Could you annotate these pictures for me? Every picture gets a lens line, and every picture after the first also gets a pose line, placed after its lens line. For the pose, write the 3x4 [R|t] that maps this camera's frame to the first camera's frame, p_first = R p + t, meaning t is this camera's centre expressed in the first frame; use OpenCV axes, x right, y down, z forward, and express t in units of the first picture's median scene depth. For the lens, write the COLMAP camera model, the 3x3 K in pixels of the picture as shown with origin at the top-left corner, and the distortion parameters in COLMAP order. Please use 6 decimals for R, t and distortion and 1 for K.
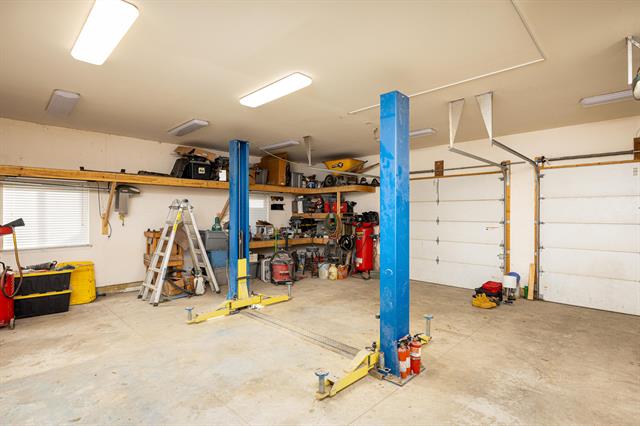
lens RADIAL K [[321.5, 0, 320.0], [0, 321.5, 213.0], [0, 0, 1]] dist [-0.000779, -0.000246]
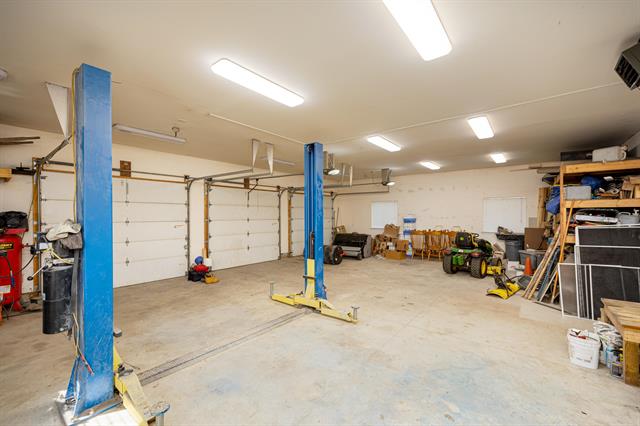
lens RADIAL K [[271.0, 0, 318.8], [0, 271.0, 213.0], [0, 0, 1]] dist [-0.000802, 0.000084]
pose [[-0.105920, 0.006062, 0.994356, -0.657030], [-0.001197, 0.999980, -0.006224, 0.001667], [-0.994374, -0.001849, -0.105911, 0.626697]]
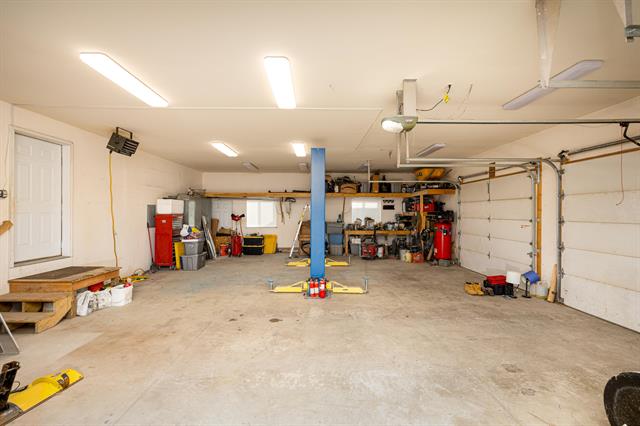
lens RADIAL K [[271.0, 0, 318.8], [0, 271.0, 213.0], [0, 0, 1]] dist [-0.000802, 0.000084]
pose [[0.708705, 0.001194, -0.705504, 0.752361], [0.000784, 0.999997, 0.002480, 0.003234], [0.705504, -0.002311, 0.708702, -0.061665]]
